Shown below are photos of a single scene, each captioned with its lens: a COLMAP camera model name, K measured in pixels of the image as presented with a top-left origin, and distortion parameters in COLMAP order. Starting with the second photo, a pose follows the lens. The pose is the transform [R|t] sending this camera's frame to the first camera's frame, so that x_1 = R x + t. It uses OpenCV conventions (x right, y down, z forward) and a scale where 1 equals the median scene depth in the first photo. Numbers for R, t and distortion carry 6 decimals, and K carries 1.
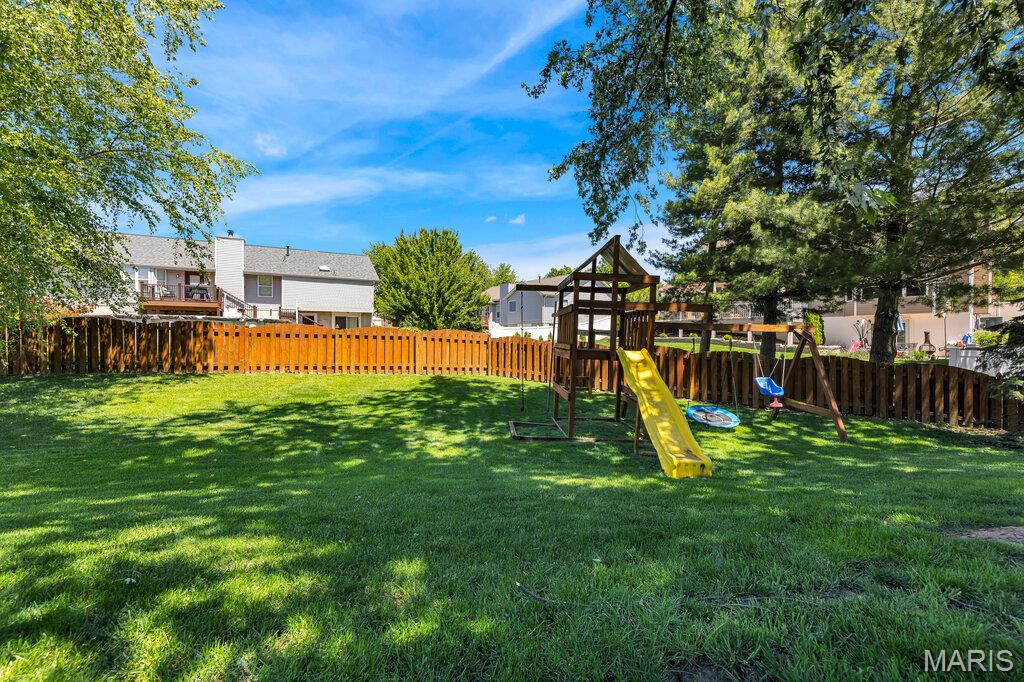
lens RADIAL K [[413.8, 0, 510.5], [0, 413.8, 339.4], [0, 0, 1]] dist [0.008128, -0.000569]
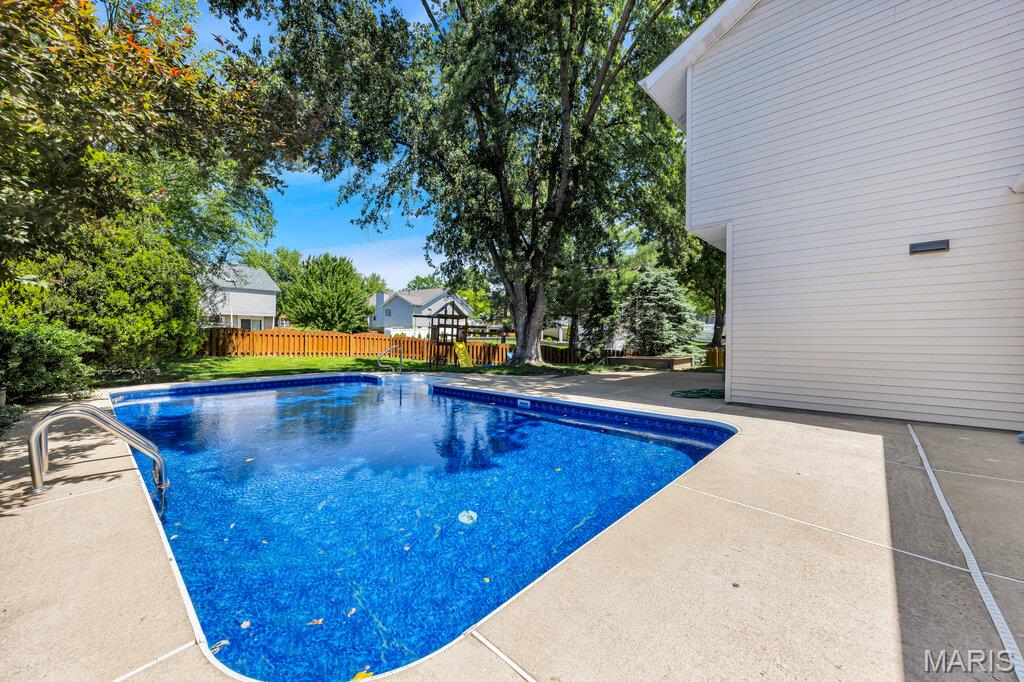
lens RADIAL K [[390.7, 0, 510.7], [0, 390.7, 338.5], [0, 0, 1]] dist [-0.000171, -0.000002]
pose [[0.941407, 0.004266, 0.337245, -0.135978], [-0.004264, 0.999991, -0.000746, 0.001414], [-0.337245, -0.000736, 0.941417, -0.819749]]
